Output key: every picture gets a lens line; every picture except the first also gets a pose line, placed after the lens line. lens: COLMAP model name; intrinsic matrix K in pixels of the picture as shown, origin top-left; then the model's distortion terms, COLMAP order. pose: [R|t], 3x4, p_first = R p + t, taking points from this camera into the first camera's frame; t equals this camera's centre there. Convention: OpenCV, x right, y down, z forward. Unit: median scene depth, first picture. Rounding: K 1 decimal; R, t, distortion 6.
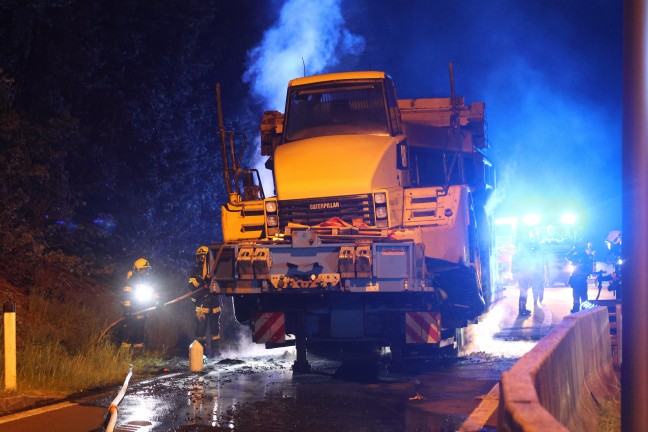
lens RADIAL K [[1645.8, 0, 324.0], [0, 1645.8, 216.0], [0, 0, 1]] dist [0.020547, 0.179676]
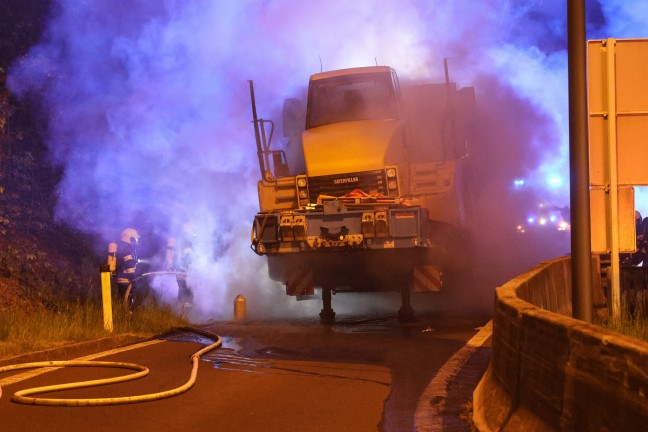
lens RADIAL K [[1645.8, 0, 324.0], [0, 1645.8, 216.0], [0, 0, 1]] dist [0.020547, 0.179676]
pose [[0.999593, -0.027700, 0.006825, -0.027532], [0.027584, 0.999481, 0.016658, -0.000490], [-0.007283, -0.016463, 0.999838, -0.244686]]
